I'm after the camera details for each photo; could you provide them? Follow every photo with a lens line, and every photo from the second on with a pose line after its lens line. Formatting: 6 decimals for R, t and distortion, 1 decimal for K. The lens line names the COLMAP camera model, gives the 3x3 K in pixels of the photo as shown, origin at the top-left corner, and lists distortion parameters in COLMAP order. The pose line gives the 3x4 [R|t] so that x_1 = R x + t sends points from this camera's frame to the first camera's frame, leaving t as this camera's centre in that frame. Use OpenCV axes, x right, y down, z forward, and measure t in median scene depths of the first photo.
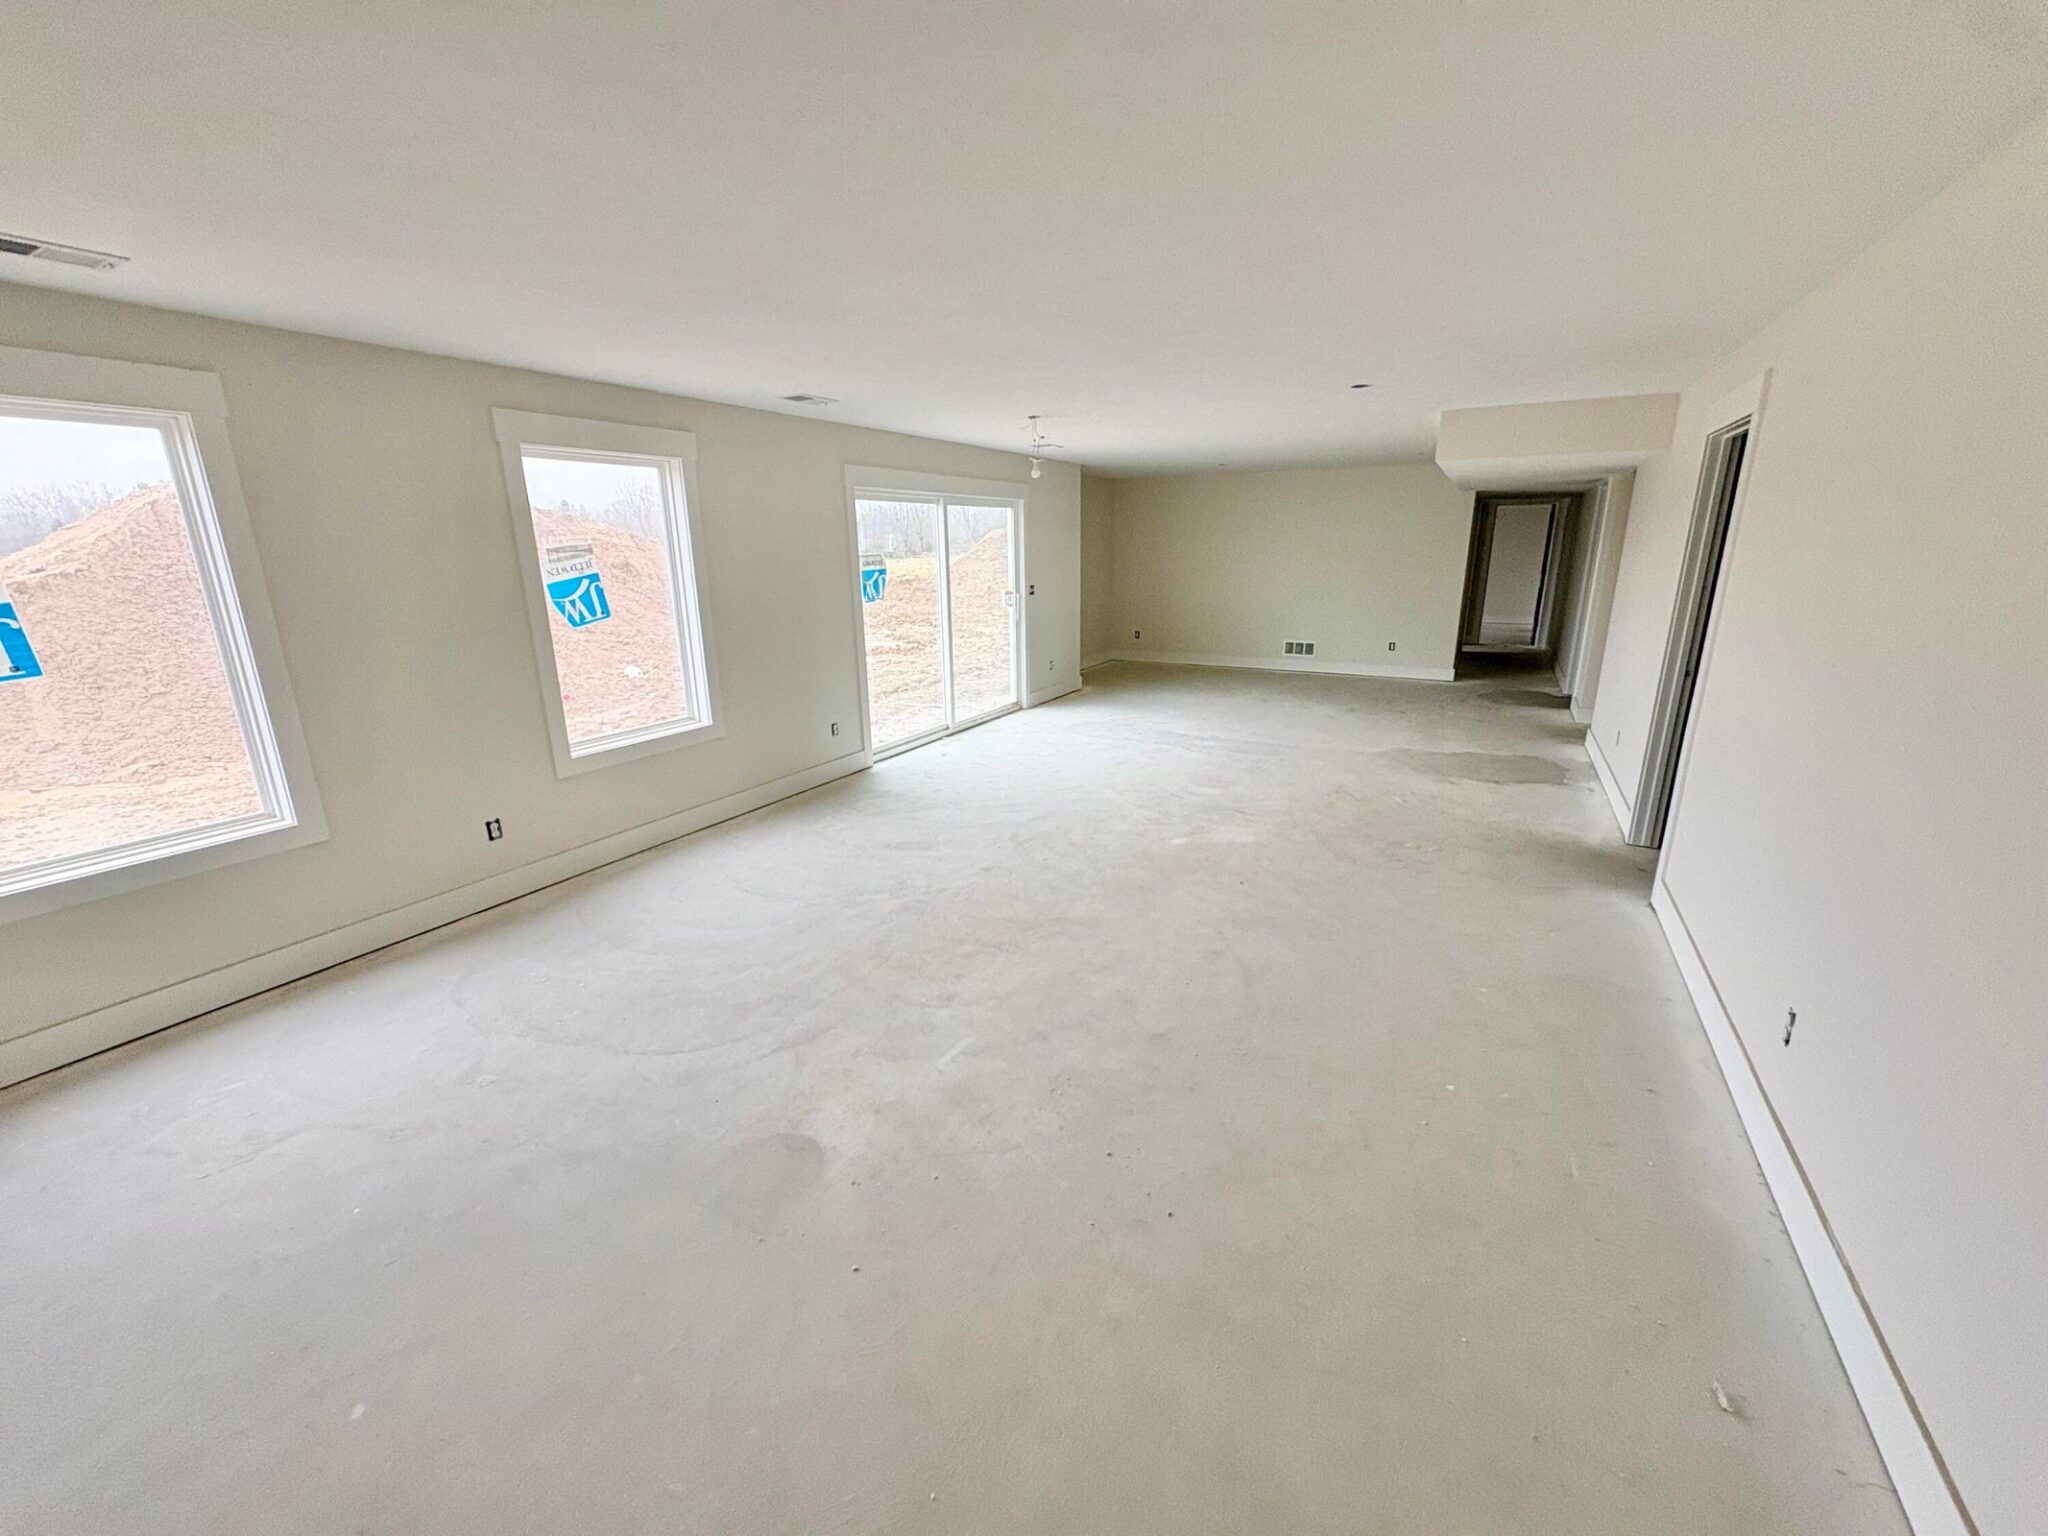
lens RADIAL K [[819.0, 0, 1021.8], [0, 819.0, 772.5], [0, 0, 1]] dist [-0.000744, 0.000304]
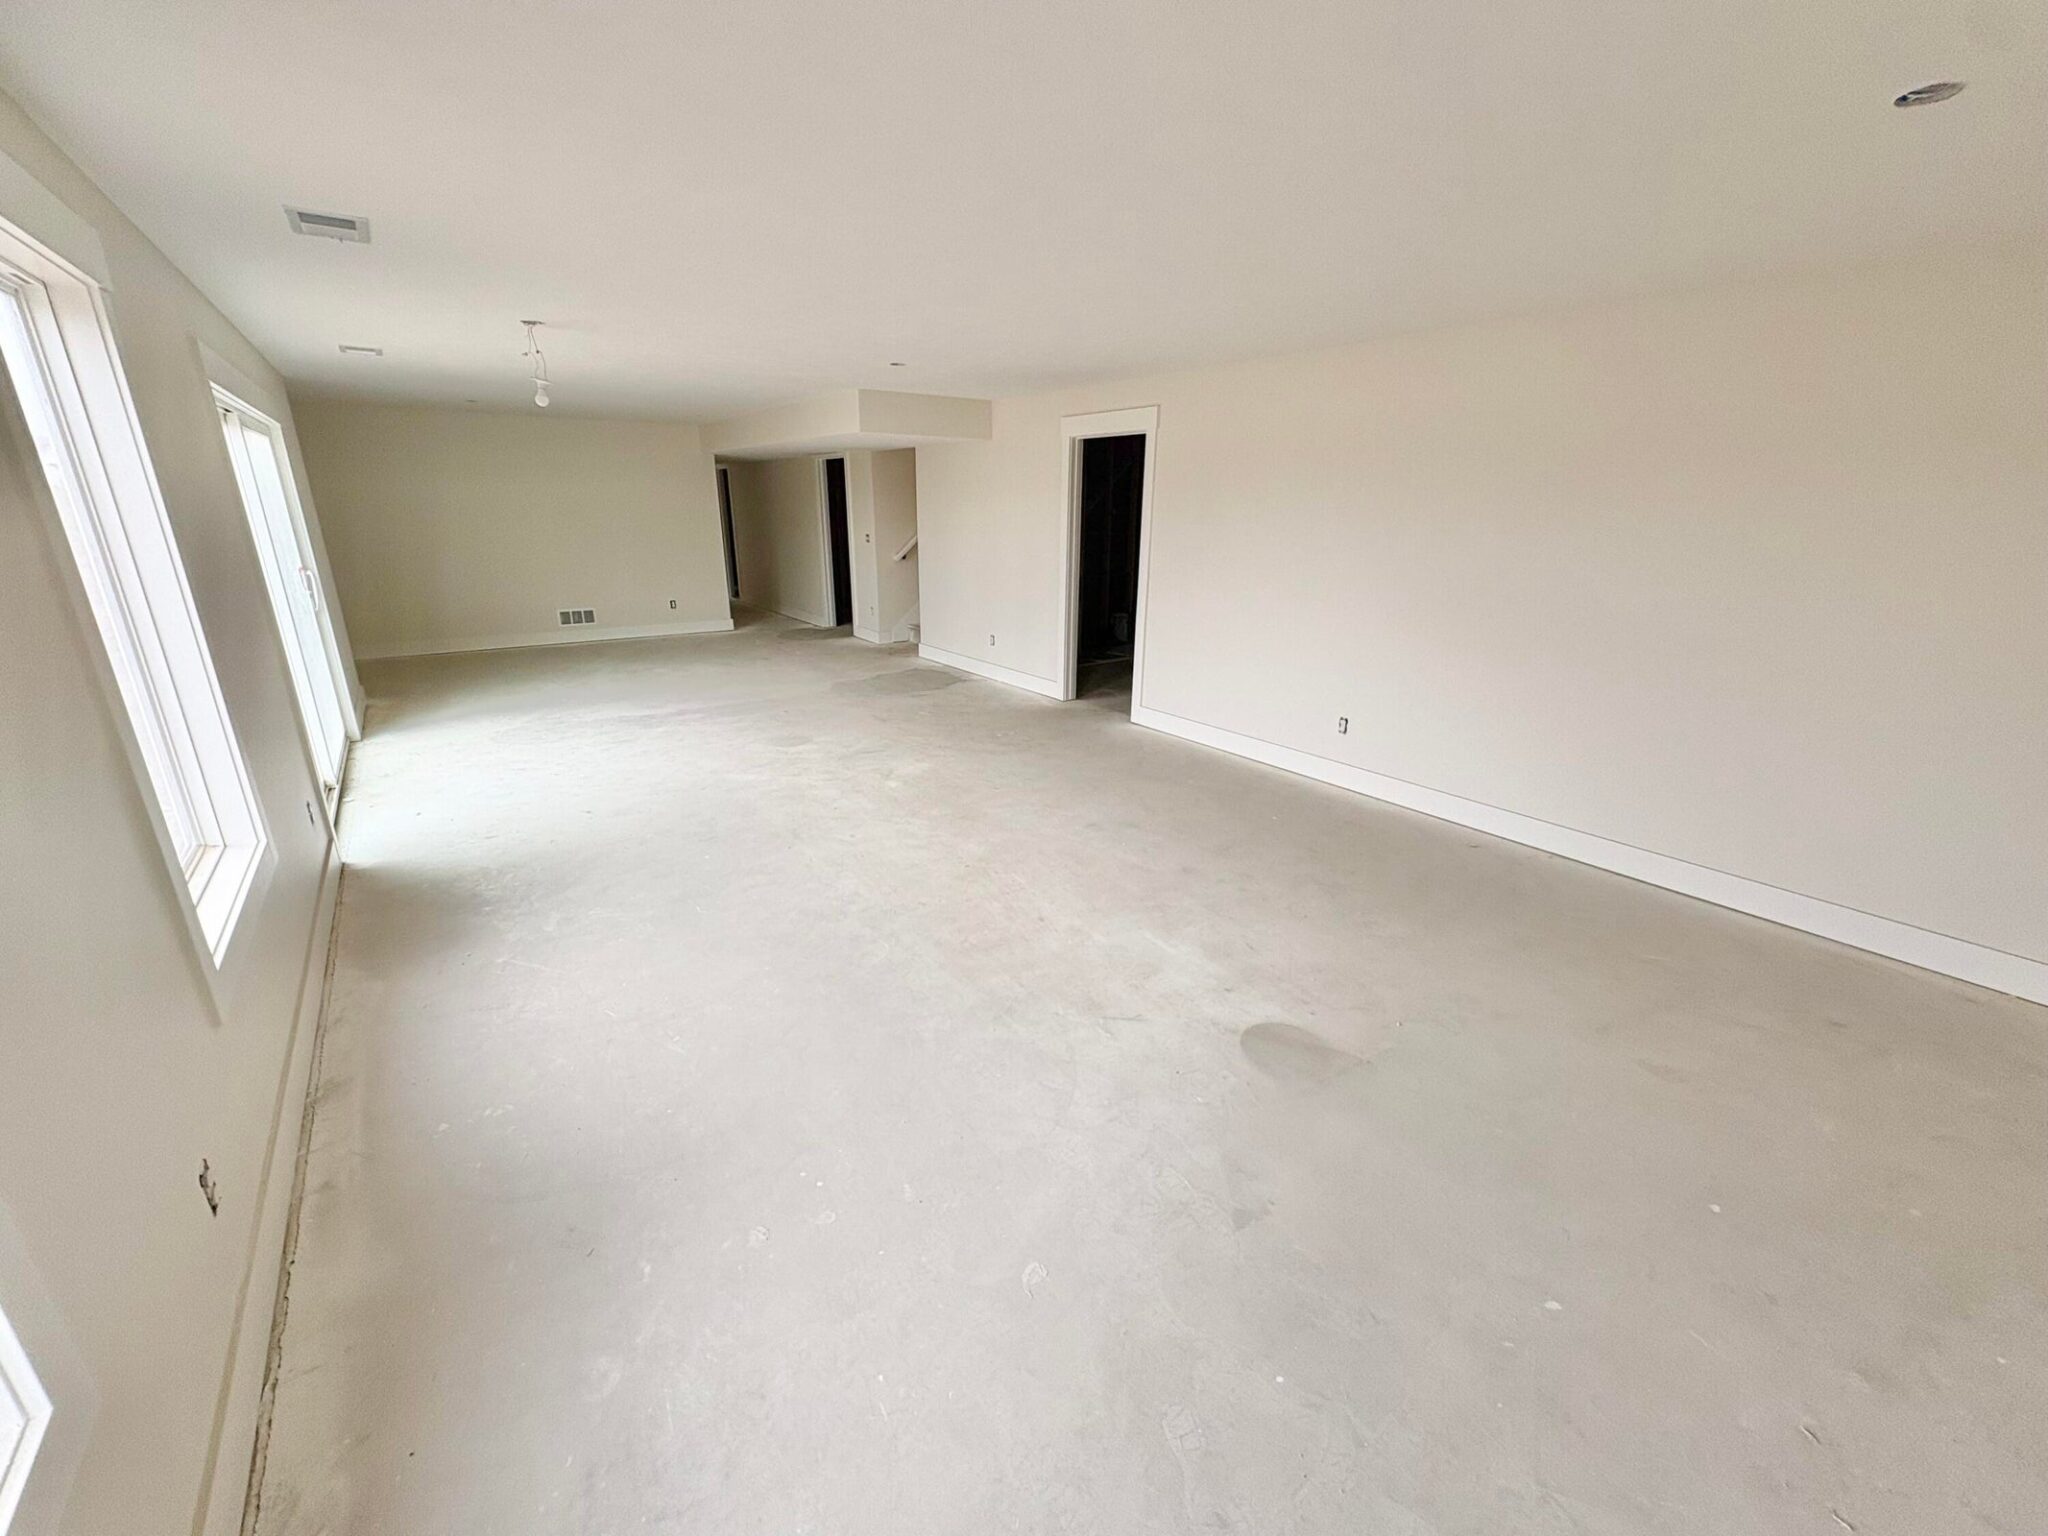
lens RADIAL K [[819.0, 0, 1021.9], [0, 819.0, 769.9], [0, 0, 1]] dist [-0.000744, 0.000304]
pose [[0.415286, -0.270151, 0.868652, -0.615842], [0.235695, 0.954233, 0.184085, -0.084076], [-0.878627, 0.128289, 0.459953, 0.343336]]
